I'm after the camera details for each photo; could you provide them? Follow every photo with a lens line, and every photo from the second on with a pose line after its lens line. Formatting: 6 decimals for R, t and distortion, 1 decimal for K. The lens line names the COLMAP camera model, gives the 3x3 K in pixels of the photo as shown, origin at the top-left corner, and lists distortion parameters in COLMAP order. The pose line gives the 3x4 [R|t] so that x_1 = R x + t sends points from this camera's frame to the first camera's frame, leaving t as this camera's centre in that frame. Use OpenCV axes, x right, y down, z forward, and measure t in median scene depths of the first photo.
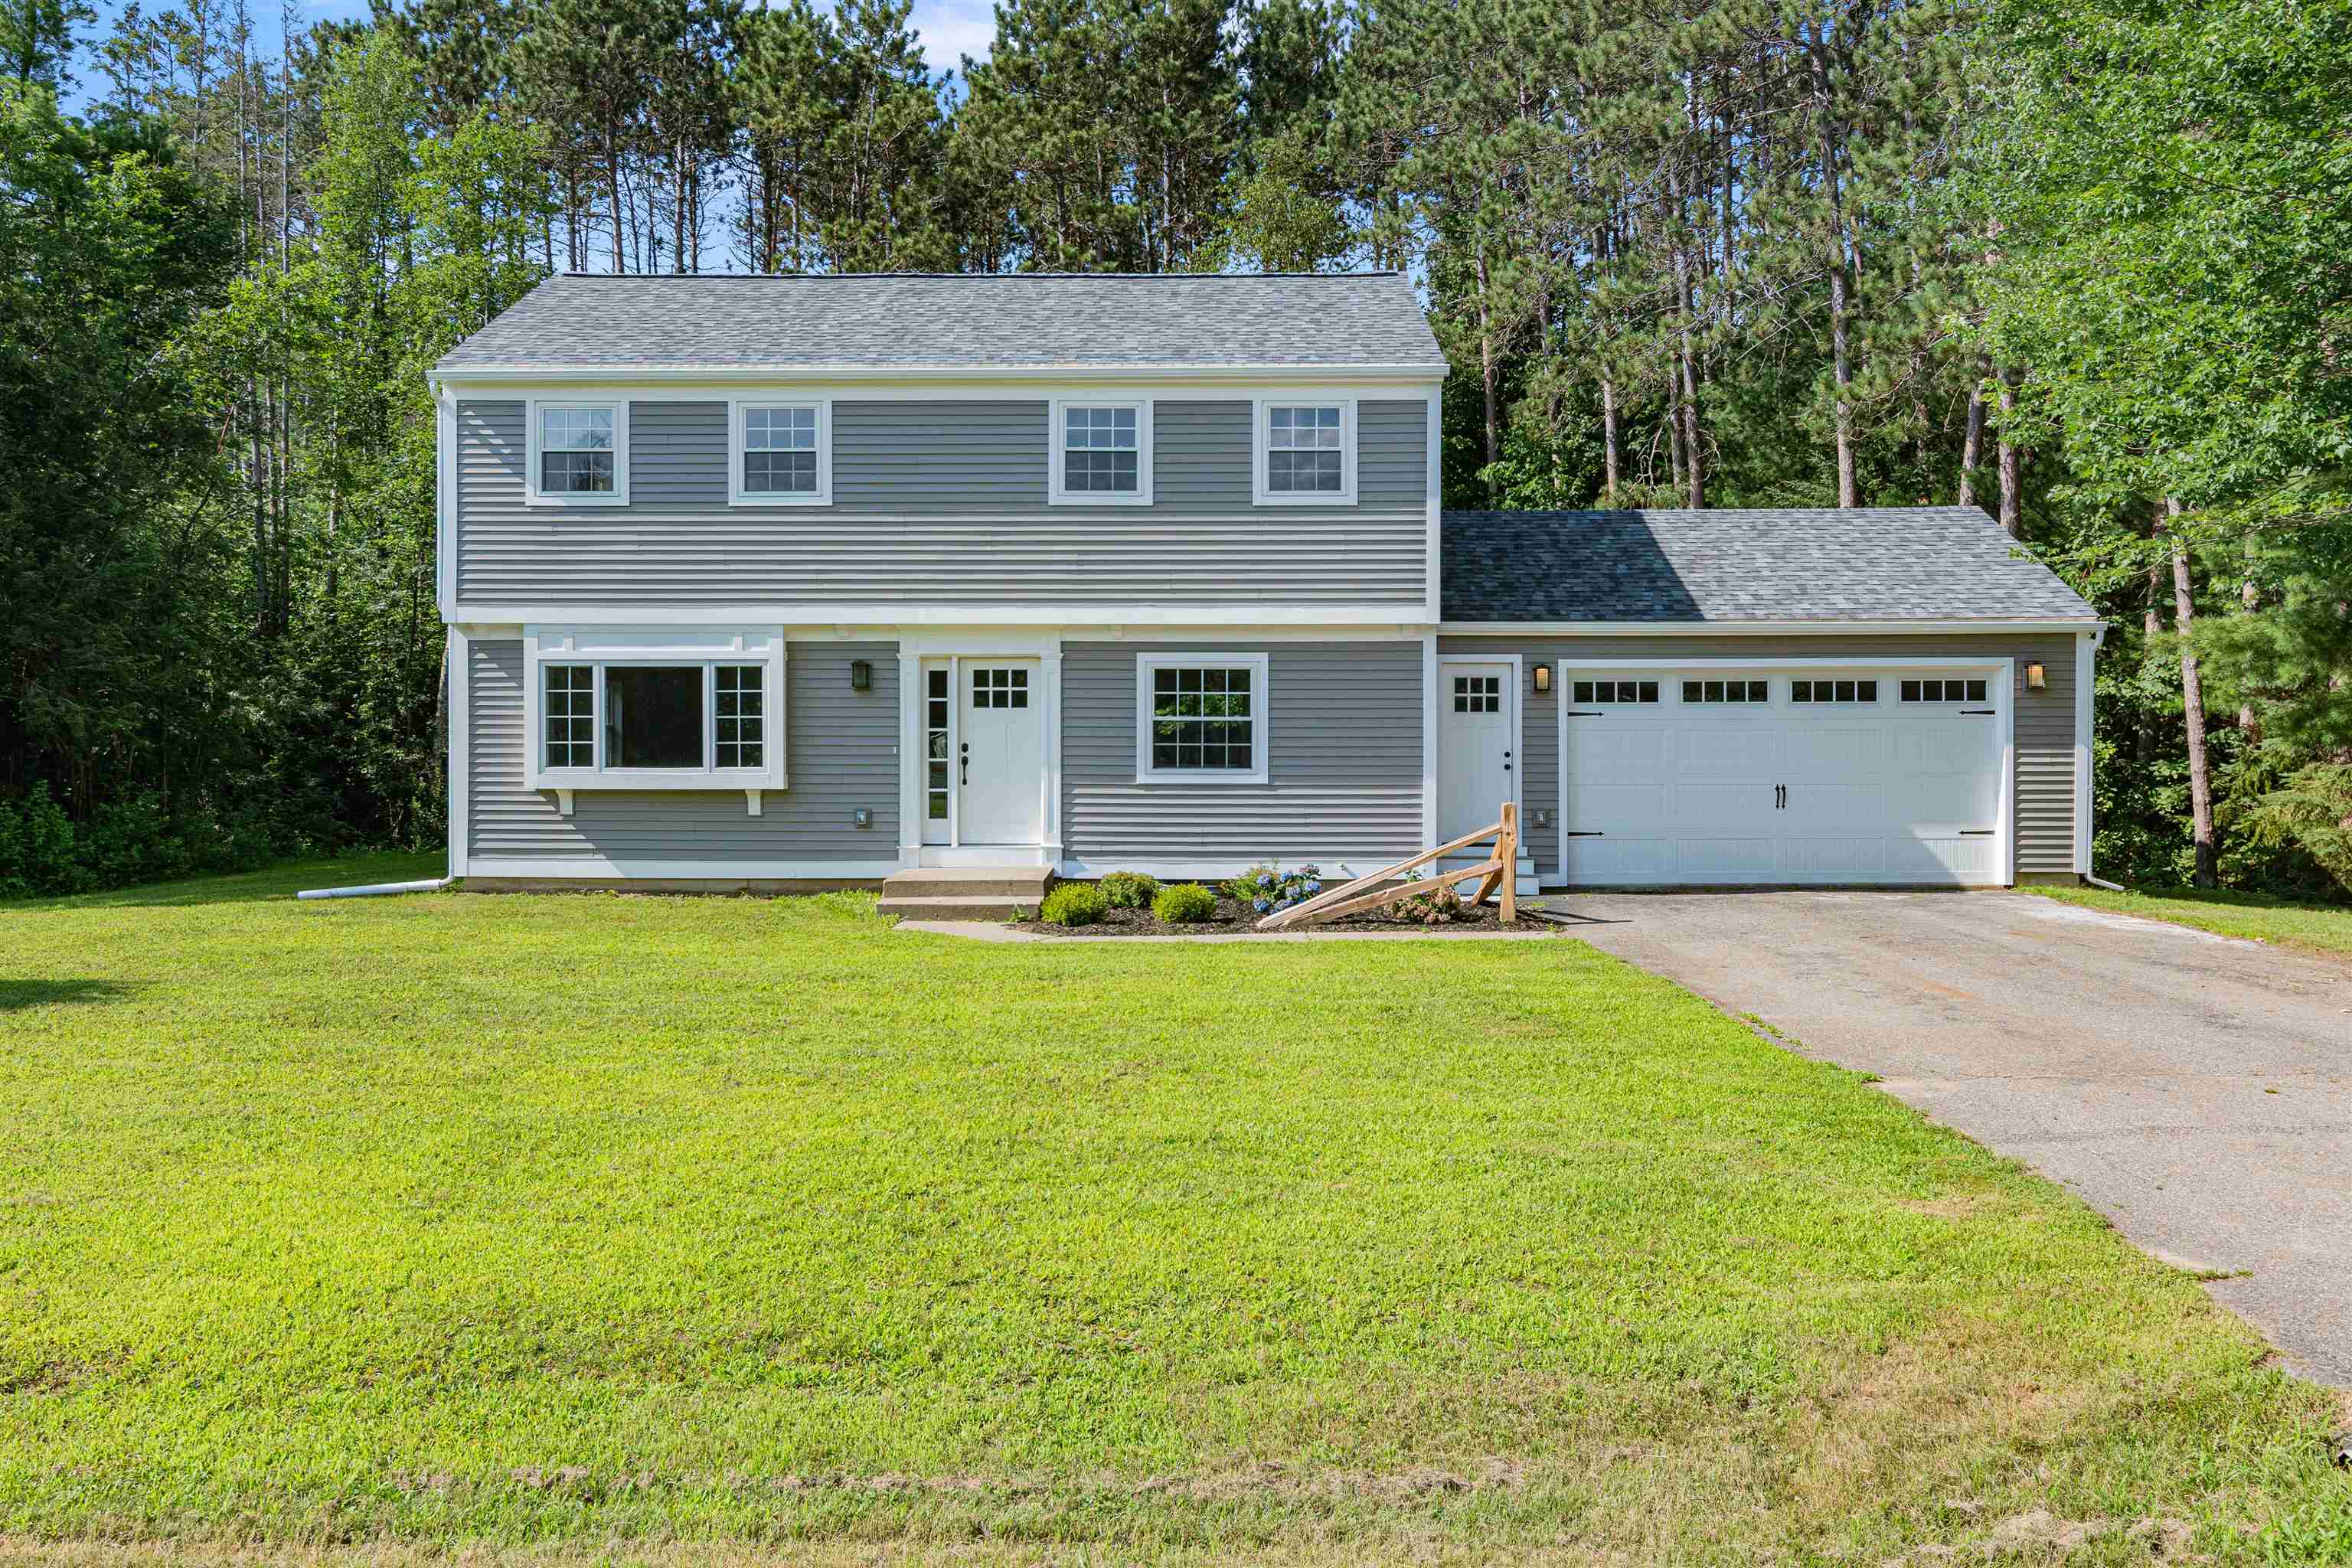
lens RADIAL K [[1907.1, 0, 1173.1], [0, 1907.1, 772.4], [0, 0, 1]] dist [0.002054, 0.001098]
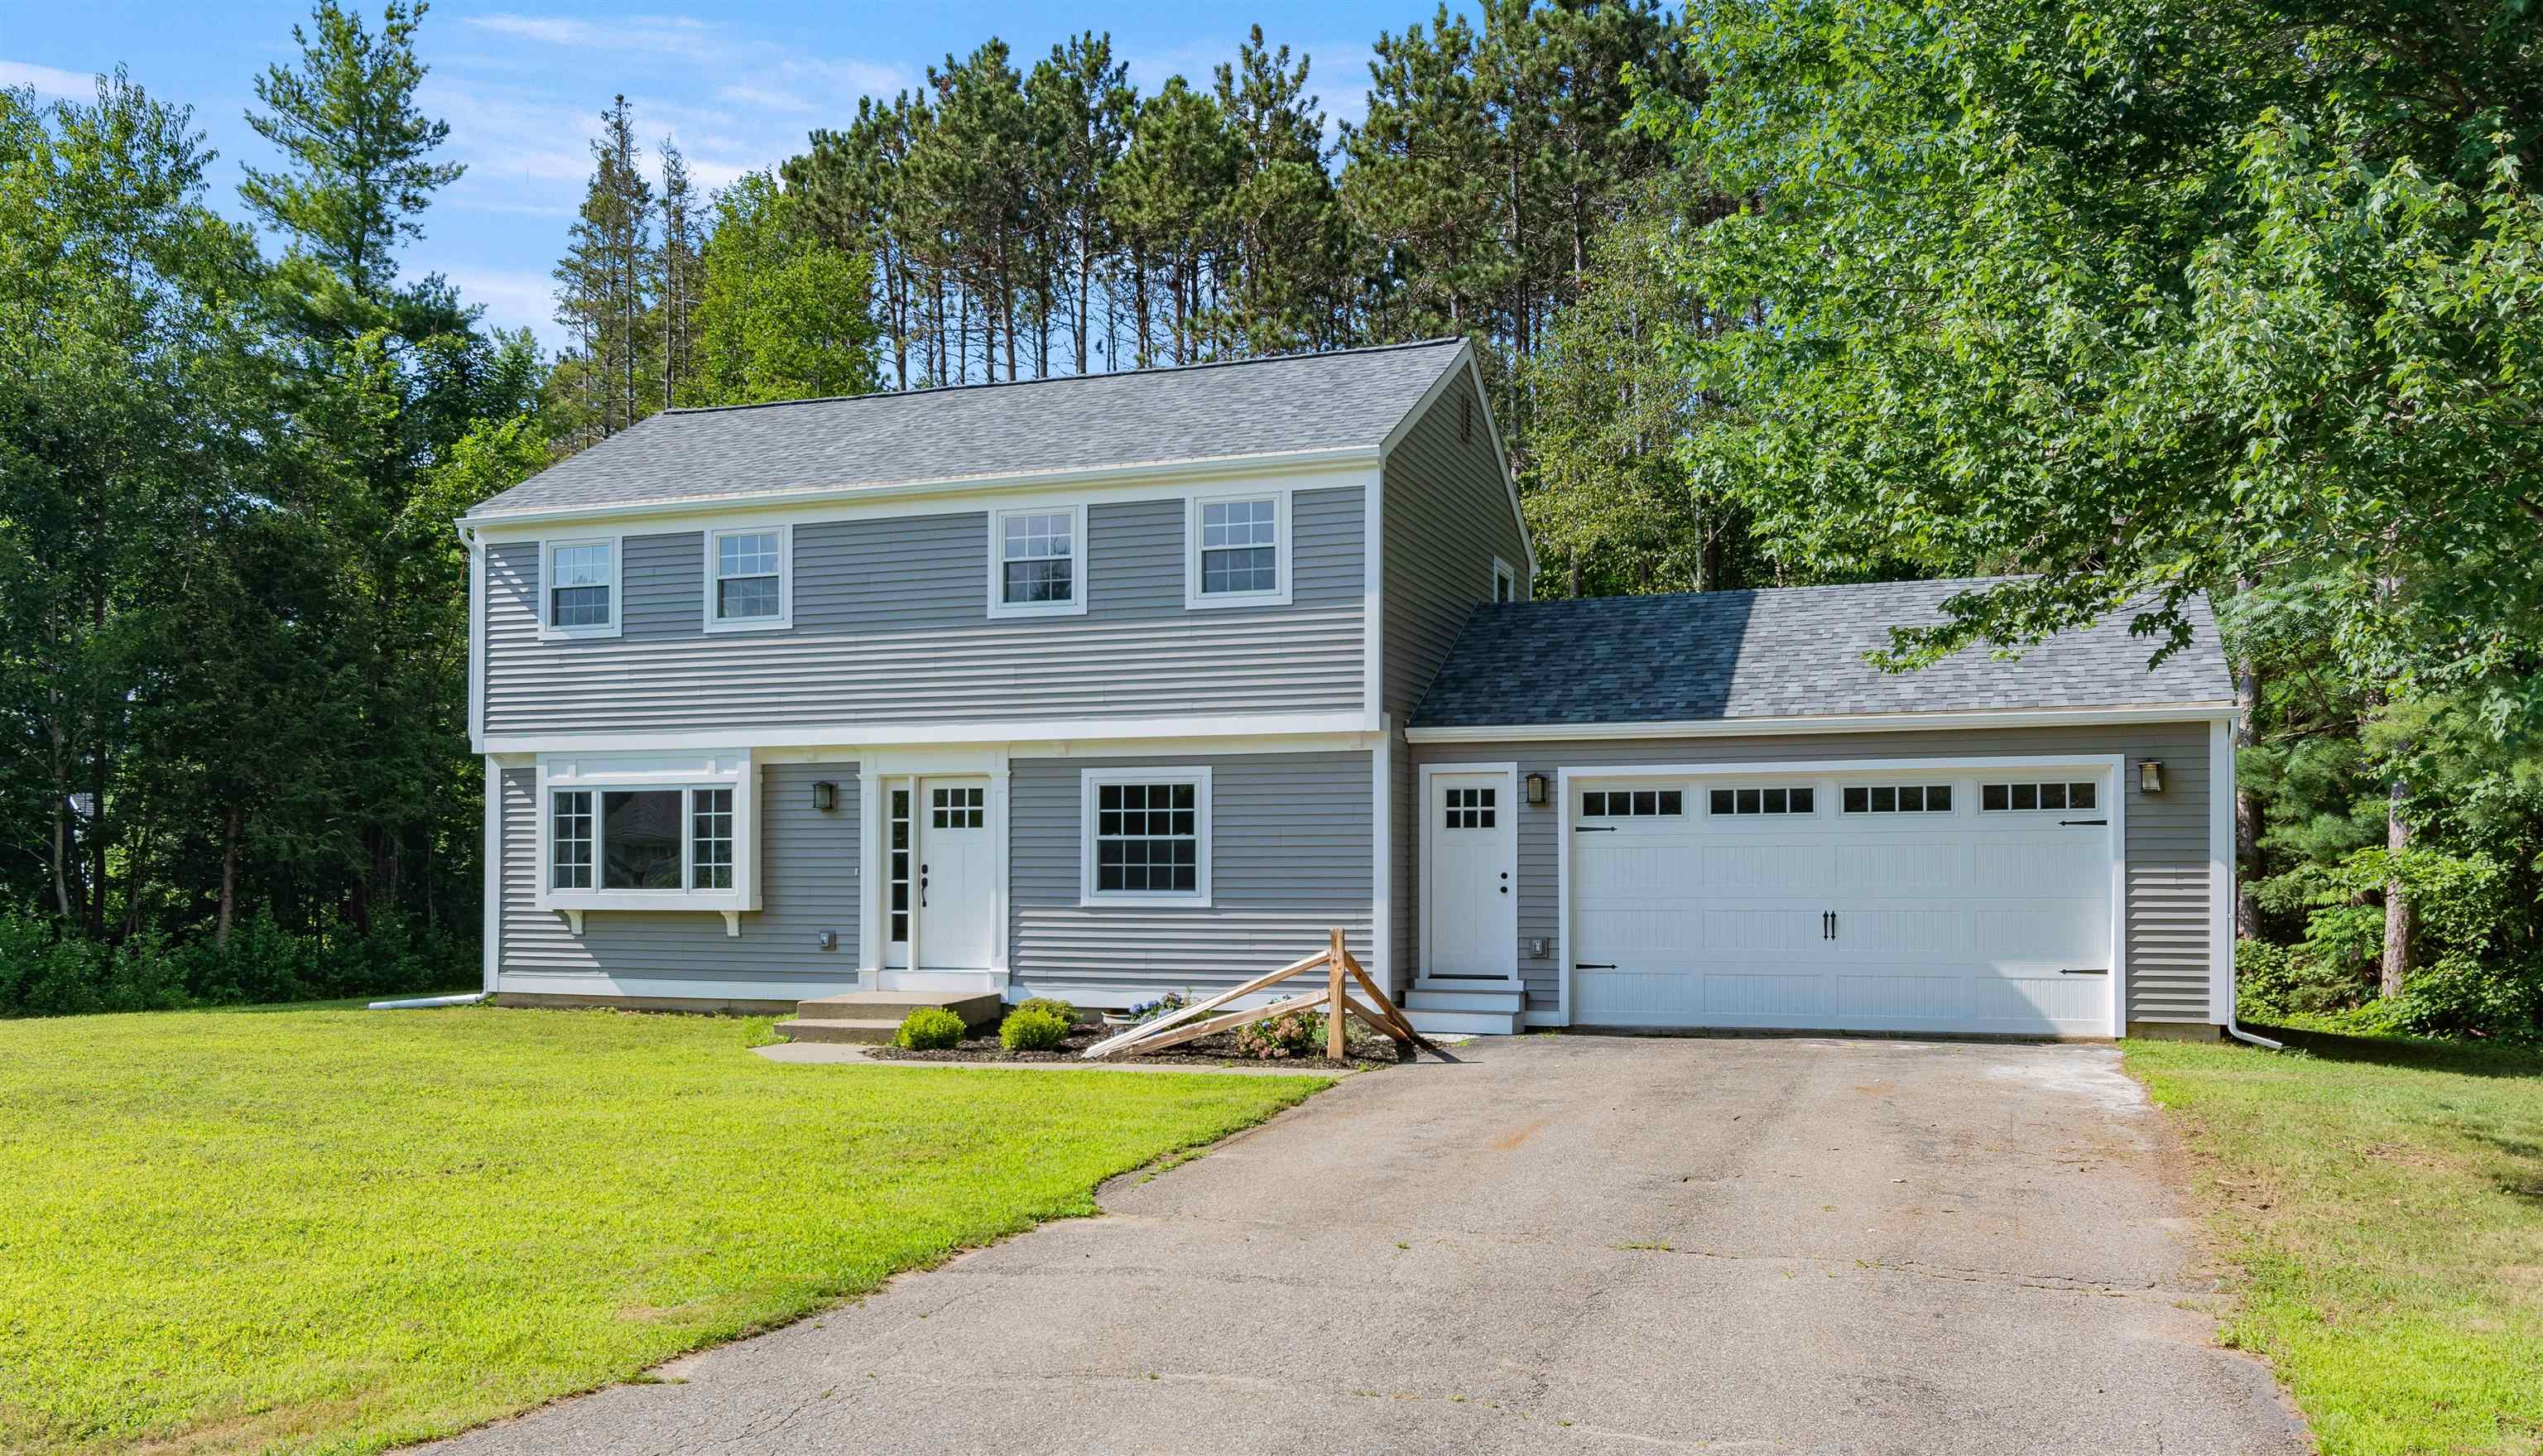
lens RADIAL K [[2153.5, 0, 1149.5], [0, 2153.5, 838.5], [0, 0, 1]] dist [0.001908, -0.000107]
pose [[0.936039, -0.007231, -0.351823, 0.390592], [-0.003033, 0.999586, -0.028614, 0.002693], [0.351884, 0.027851, 0.935629, 0.007199]]
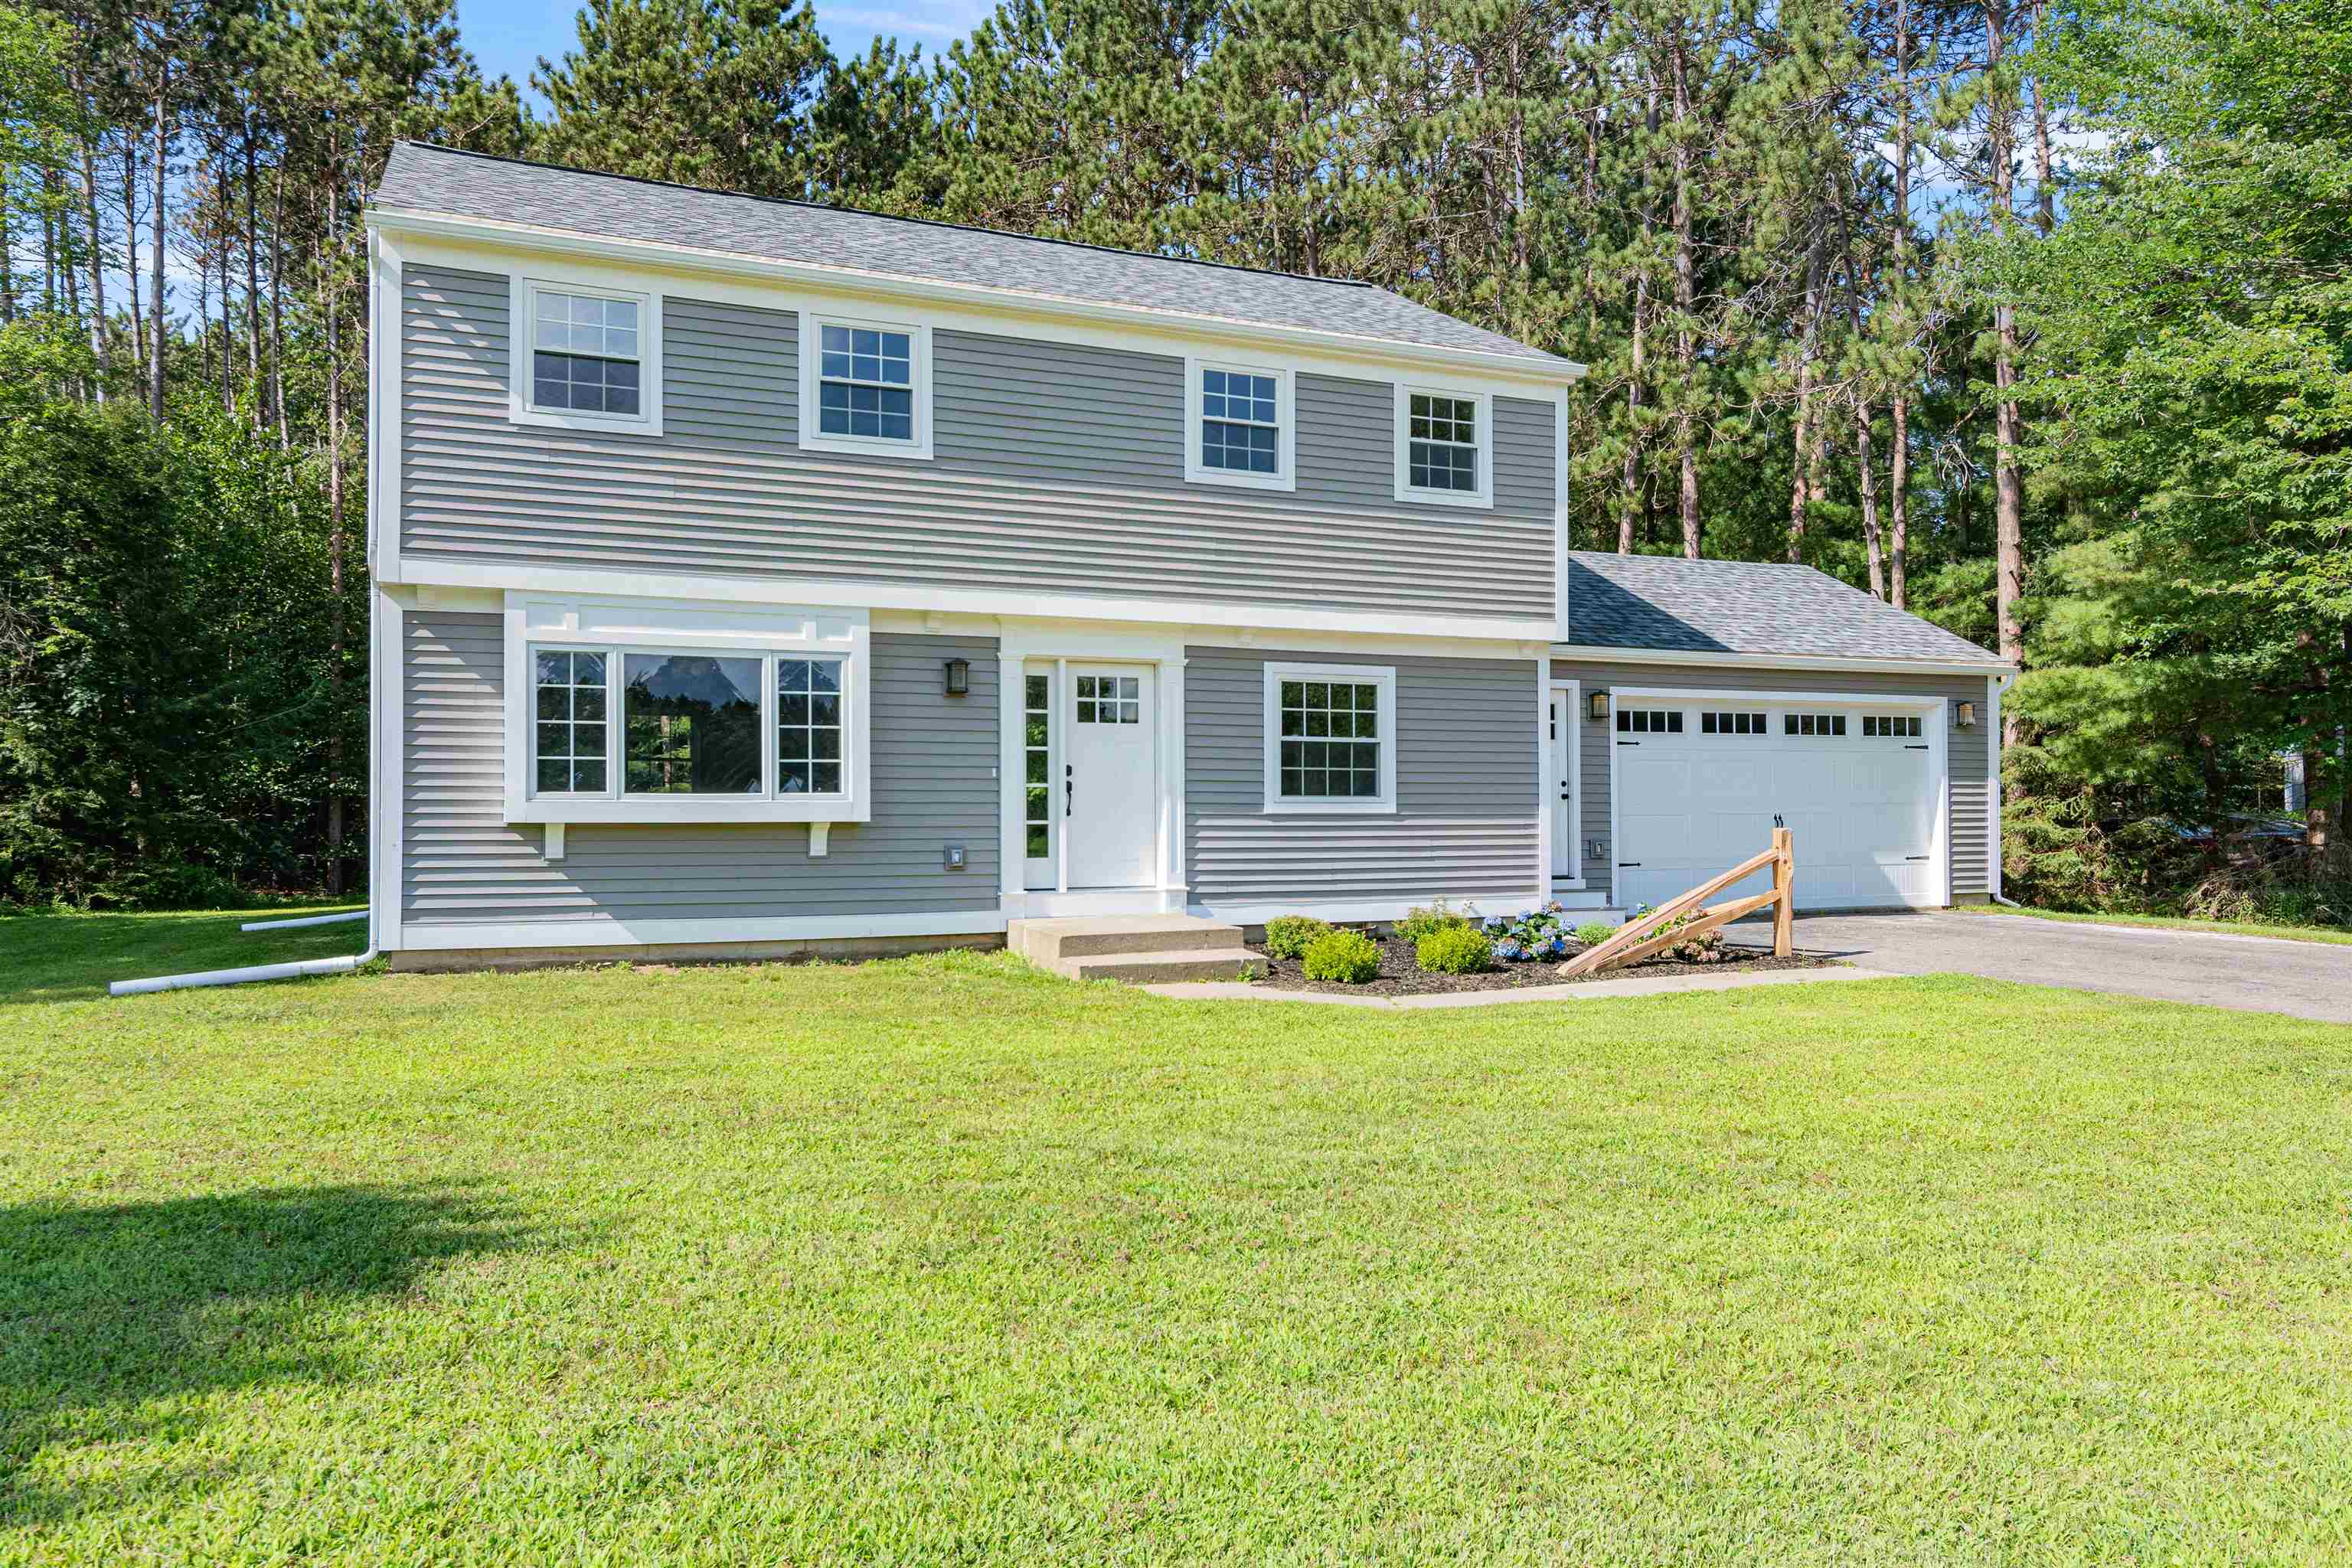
lens RADIAL K [[1621.2, 0, 1180.1], [0, 1621.2, 798.6], [0, 0, 1]] dist [0.002568, -0.001055]
pose [[0.912702, 0.001209, 0.408623, -0.353584], [0.005900, 0.999852, -0.016136, 0.010761], [-0.408582, 0.017138, 0.912560, 0.346347]]
